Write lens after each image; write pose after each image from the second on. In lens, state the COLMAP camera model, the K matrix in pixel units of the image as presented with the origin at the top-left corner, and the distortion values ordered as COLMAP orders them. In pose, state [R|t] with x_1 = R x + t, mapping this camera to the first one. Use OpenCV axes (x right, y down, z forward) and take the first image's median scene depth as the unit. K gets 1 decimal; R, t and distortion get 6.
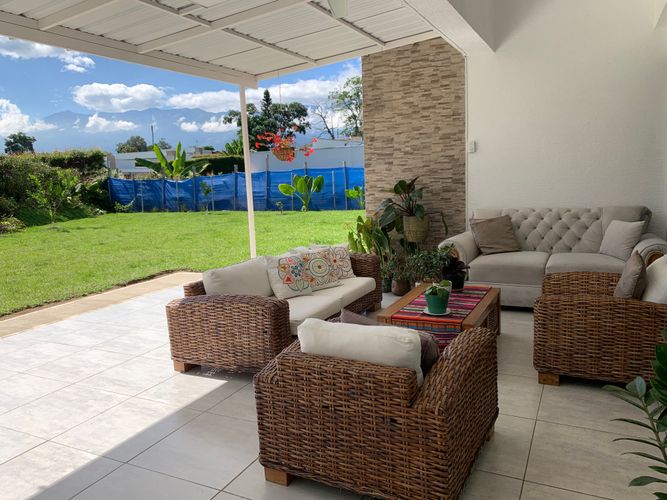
lens RADIAL K [[501.7, 0, 331.4], [0, 501.7, 249.5], [0, 0, 1]] dist [0.026775, -0.002557]
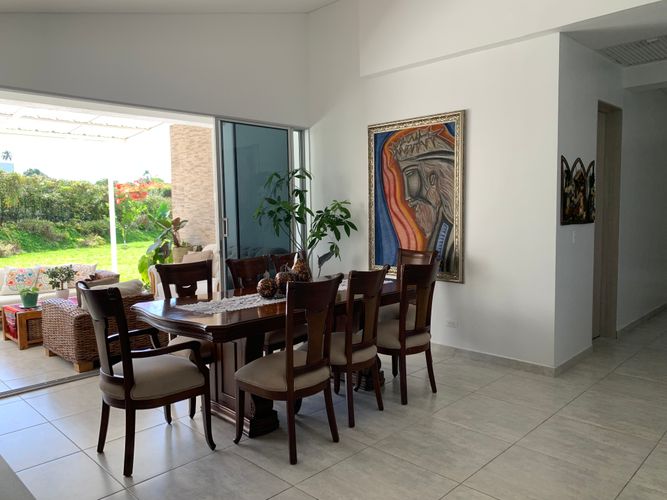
lens RADIAL K [[513.1, 0, 327.7], [0, 513.1, 244.2], [0, 0, 1]] dist [0.008263, -0.006955]
pose [[0.953419, 0.052374, -0.297067, 0.900955], [-0.073550, 0.995451, -0.060554, -0.022258], [0.292544, 0.079583, 0.952935, -0.153155]]
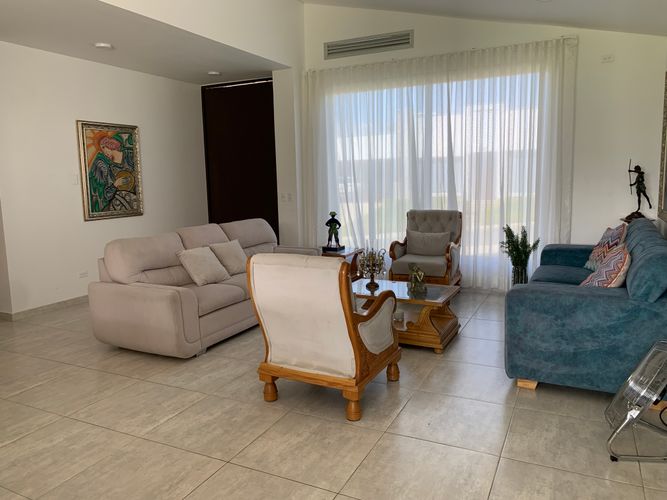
lens RADIAL K [[513.1, 0, 327.7], [0, 513.1, 244.2], [0, 0, 1]] dist [0.008263, -0.006955]
pose [[-0.011301, -0.080442, 0.996695, 0.577223], [0.178785, 0.980535, 0.081165, -0.045251], [-0.983823, 0.179112, 0.003301, 0.147363]]
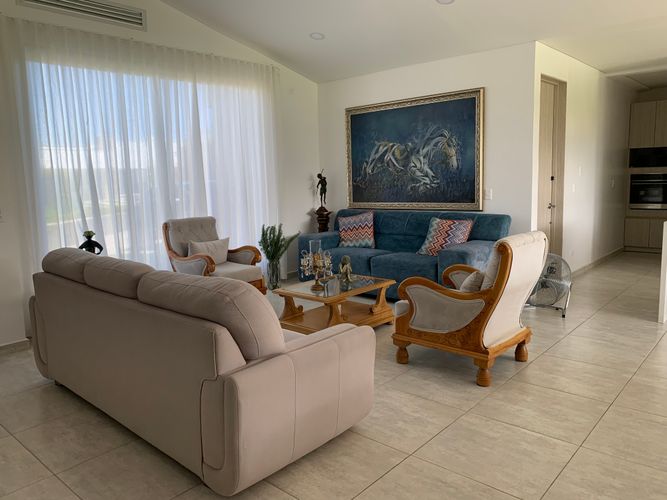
lens RADIAL K [[509.1, 0, 324.1], [0, 509.1, 241.9], [0, 0, 1]] dist [0.008255, -0.001003]
pose [[-0.963541, 0.046193, 0.263543, 1.106622], [0.117215, 0.958309, 0.260584, -0.160343], [-0.240519, 0.281975, -0.928785, 0.734584]]
